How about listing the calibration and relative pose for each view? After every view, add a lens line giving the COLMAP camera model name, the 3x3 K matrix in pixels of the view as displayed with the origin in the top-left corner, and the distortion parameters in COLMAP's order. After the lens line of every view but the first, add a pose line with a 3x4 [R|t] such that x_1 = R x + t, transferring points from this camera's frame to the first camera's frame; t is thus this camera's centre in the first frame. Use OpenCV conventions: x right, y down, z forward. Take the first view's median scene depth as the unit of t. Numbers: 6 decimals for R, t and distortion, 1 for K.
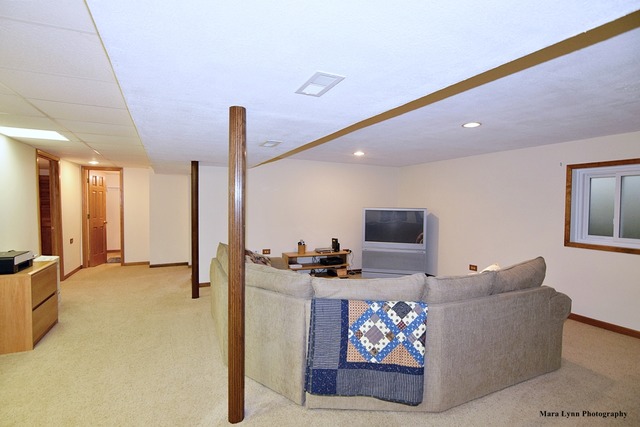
lens RADIAL K [[313.1, 0, 320.0], [0, 313.1, 213.5], [0, 0, 1]] dist [-0.019524, 0.000648]
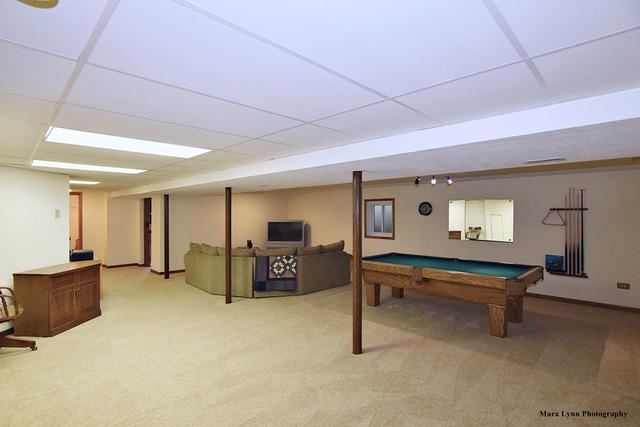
lens RADIAL K [[313.1, 0, 320.0], [0, 313.1, 213.5], [0, 0, 1]] dist [-0.019524, 0.000648]
pose [[0.940901, -0.010499, 0.338519, -0.420848], [0.021399, 0.999365, -0.028482, -0.011038], [-0.338005, 0.034042, 0.940529, -1.779339]]
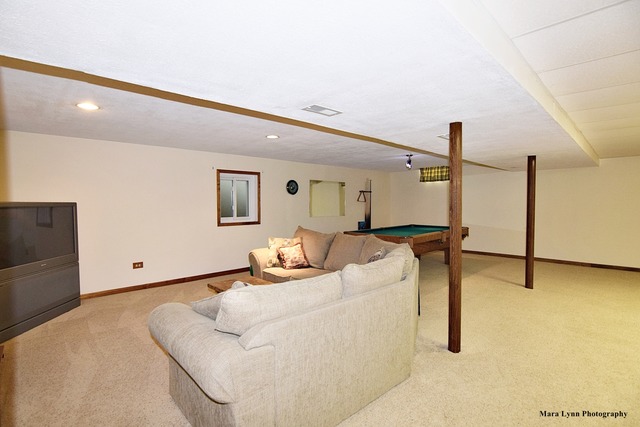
lens RADIAL K [[313.1, 0, 320.0], [0, 313.1, 213.5], [0, 0, 1]] dist [-0.019524, 0.000648]
pose [[-0.314311, -0.037961, 0.948561, -1.386193], [0.033575, 0.998131, 0.051070, -0.021326], [-0.948726, 0.047899, -0.312448, 1.964247]]
